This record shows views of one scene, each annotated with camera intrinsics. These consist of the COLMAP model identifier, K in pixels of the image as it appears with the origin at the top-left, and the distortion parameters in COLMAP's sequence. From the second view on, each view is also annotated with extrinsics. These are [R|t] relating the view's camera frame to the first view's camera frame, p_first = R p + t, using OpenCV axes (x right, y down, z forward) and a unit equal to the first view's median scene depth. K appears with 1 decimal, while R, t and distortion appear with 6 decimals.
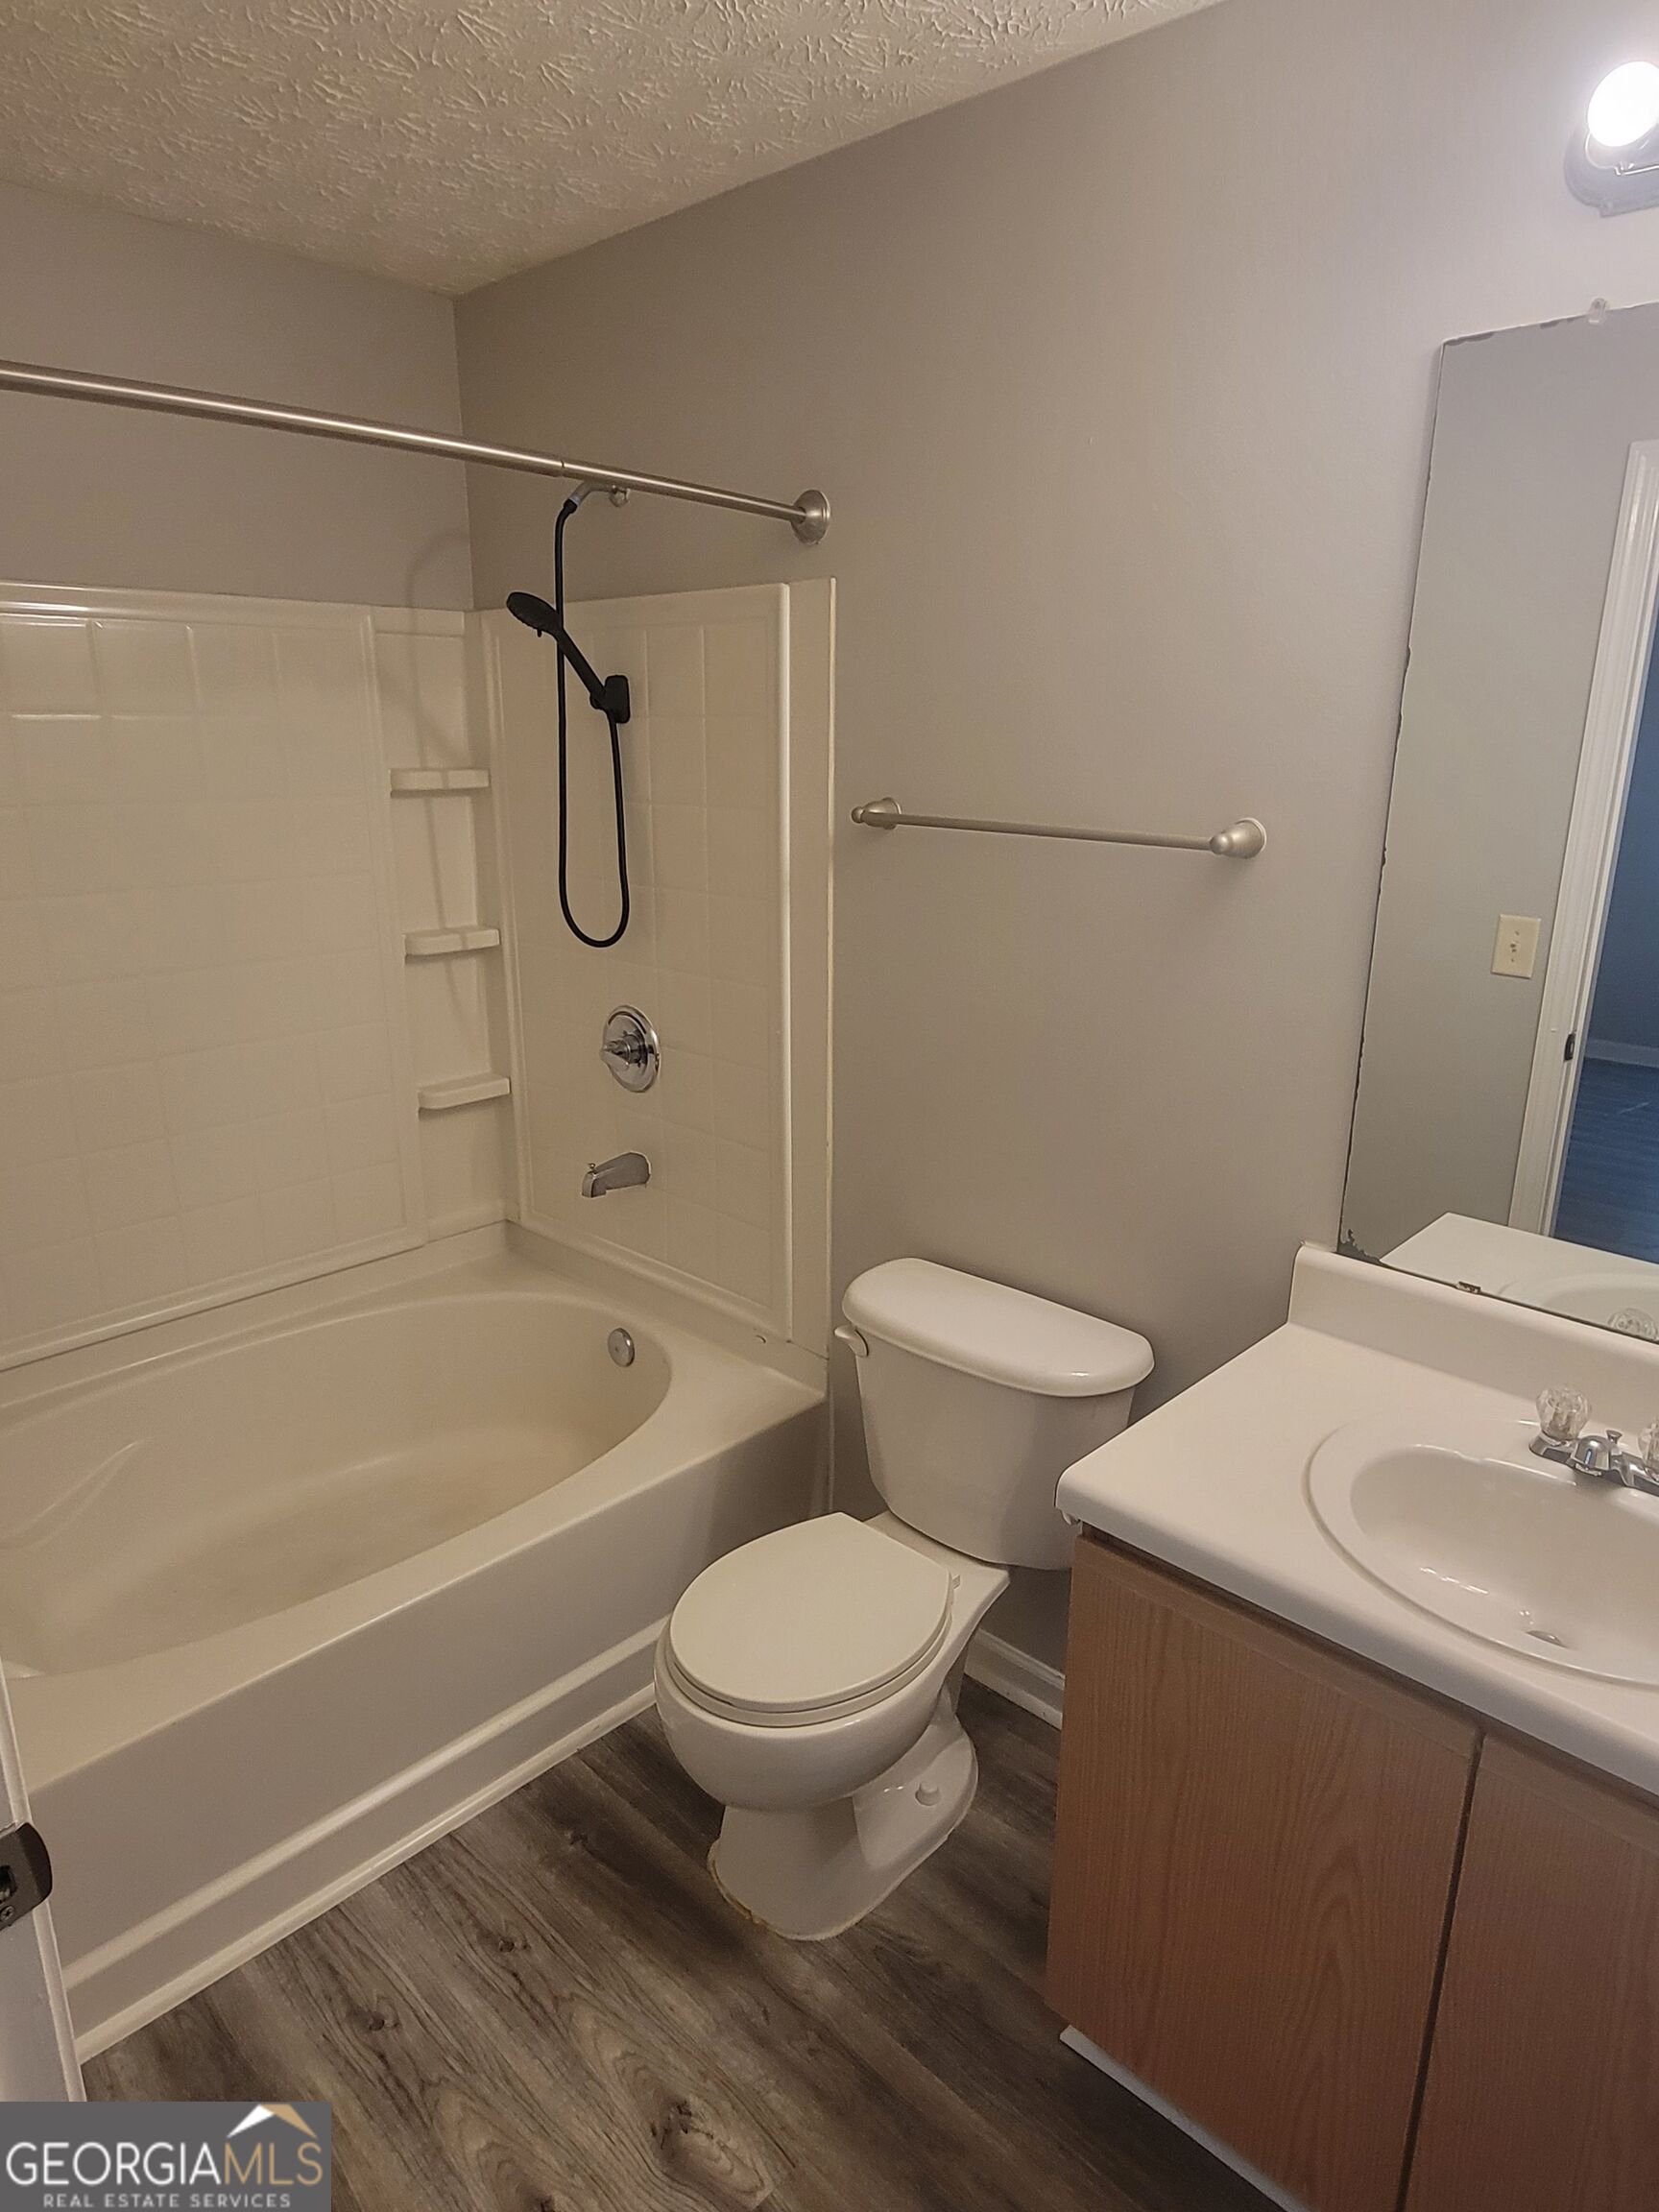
lens RADIAL K [[1334.1, 0, 836.8], [0, 1334.1, 1108.5], [0, 0, 1]] dist [0.004292, -0.007244]
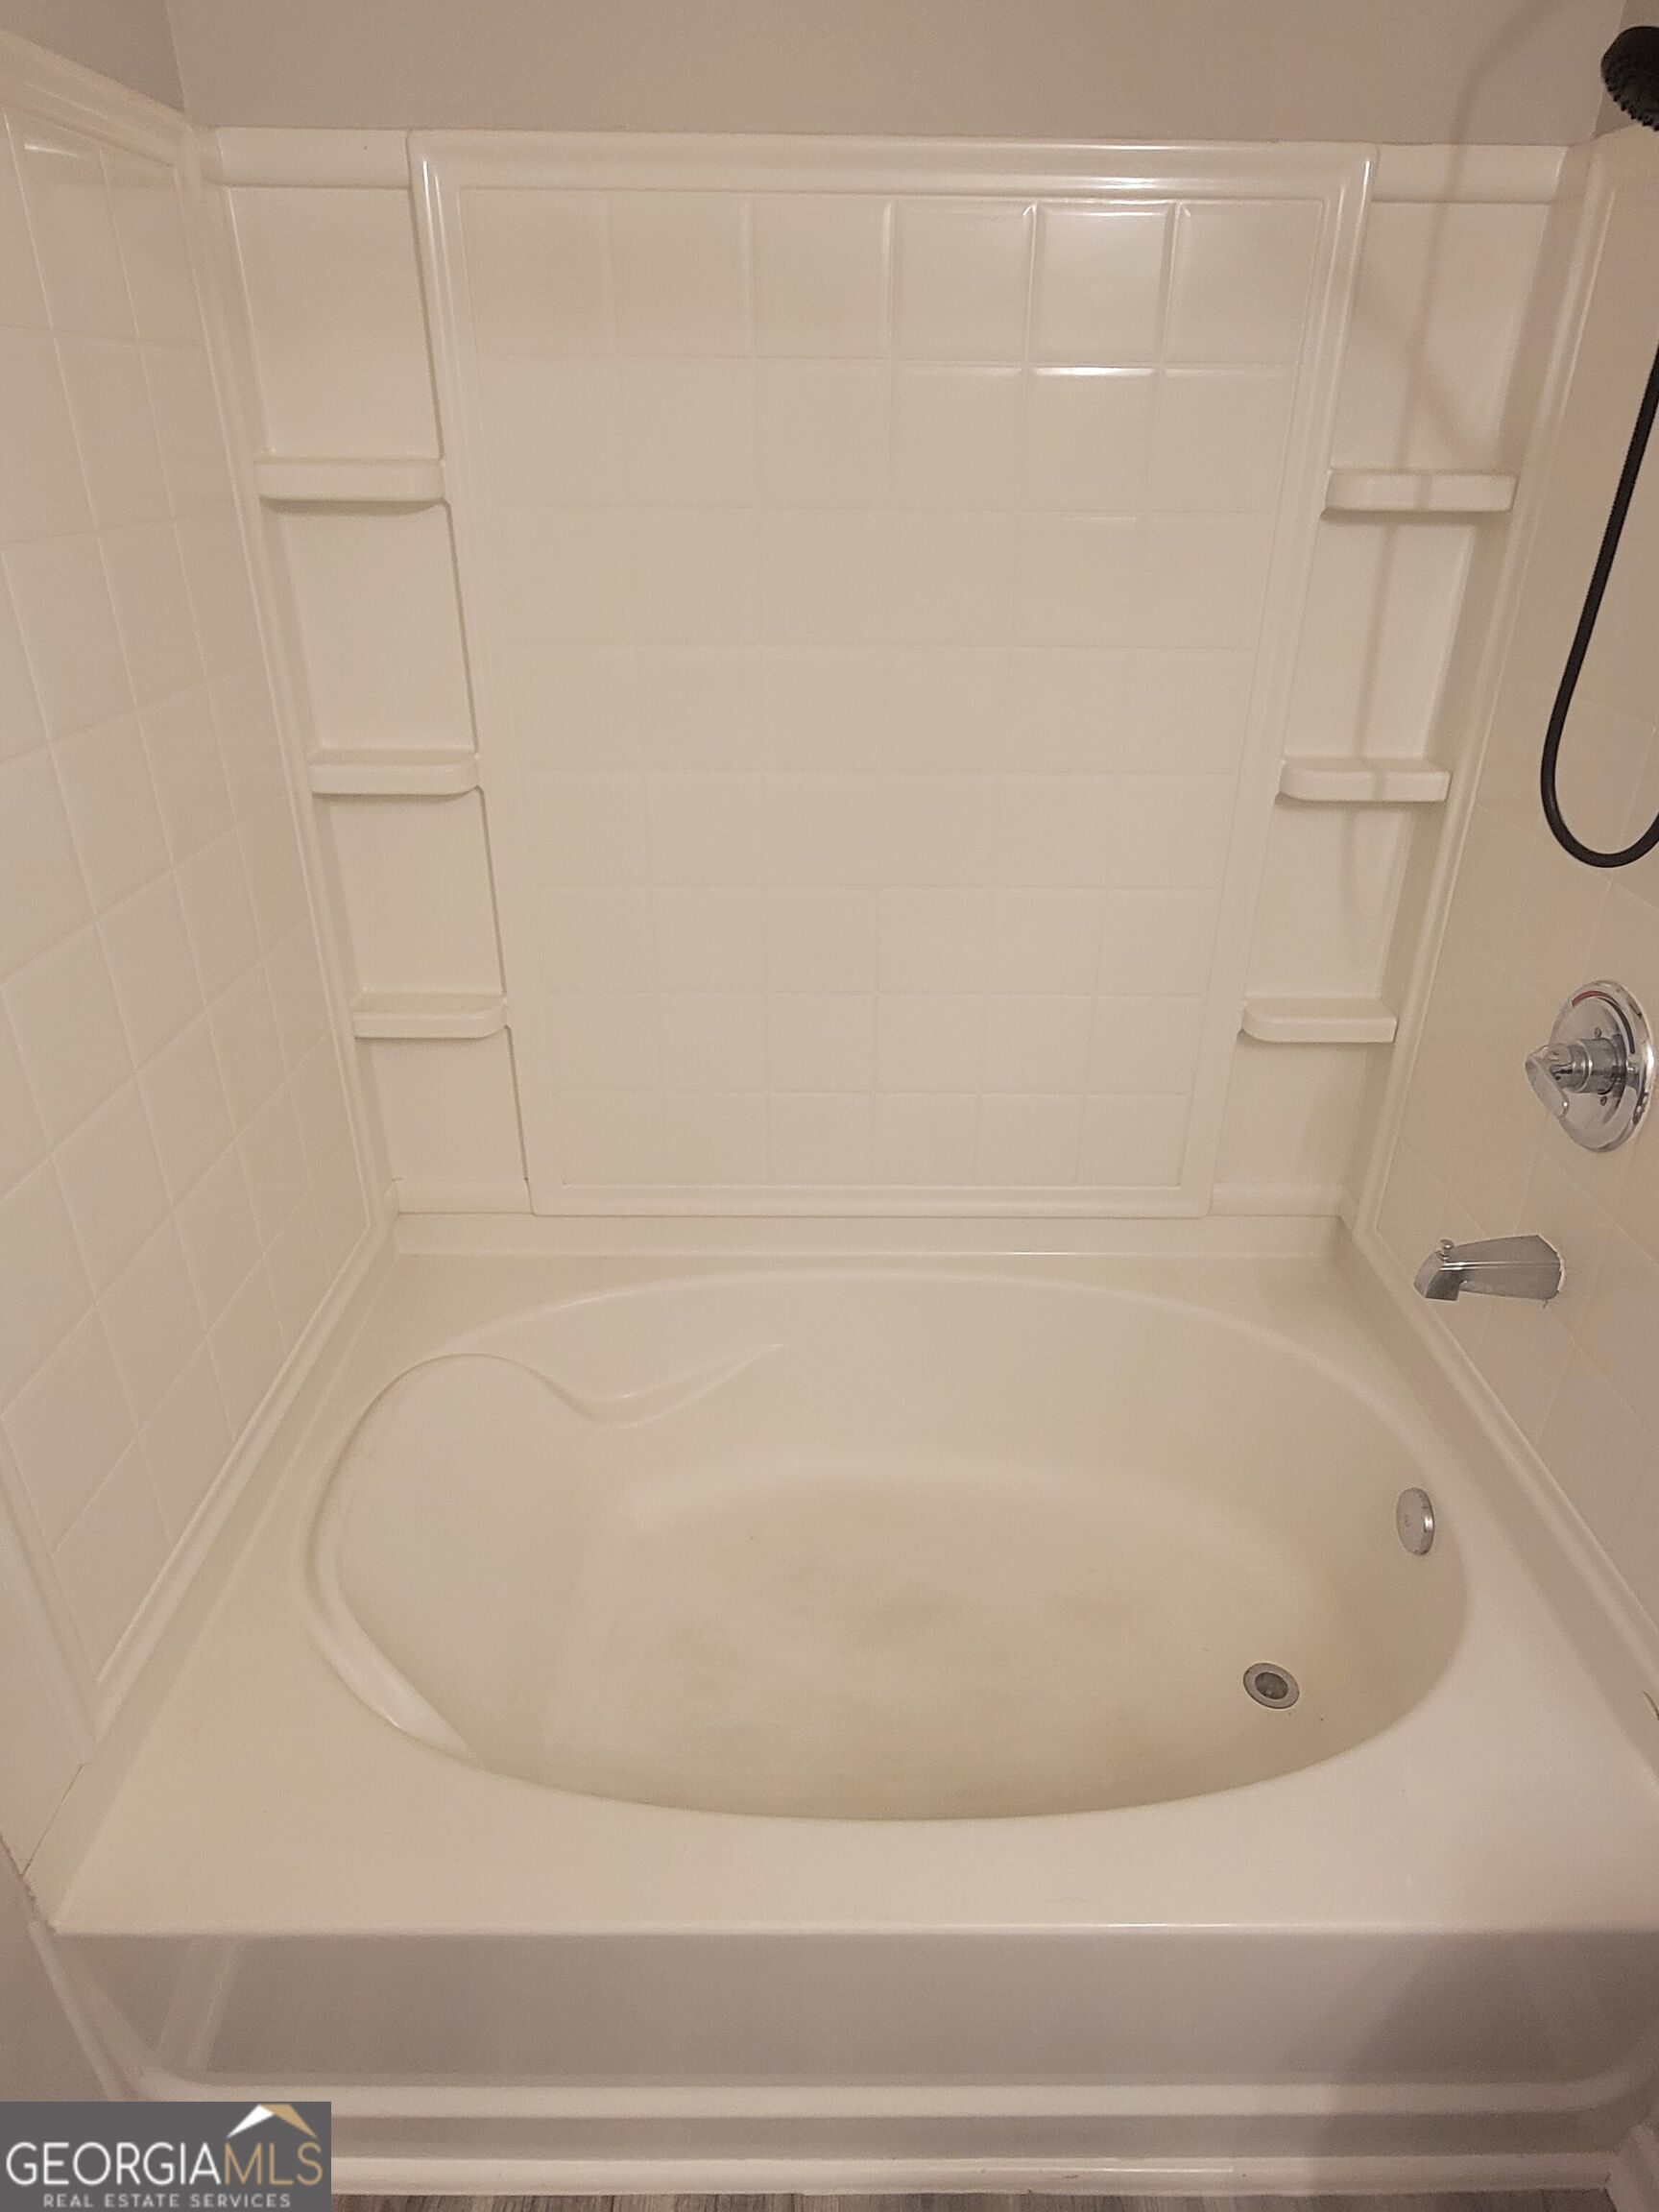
lens RADIAL K [[1334.1, 0, 830.9], [0, 1334.1, 1112.2], [0, 0, 1]] dist [0.004292, -0.007244]
pose [[0.698653, 0.334399, -0.632505, -0.028262], [-0.207785, 0.940783, 0.267867, -0.098771], [0.684624, -0.055721, 0.726764, 0.403414]]
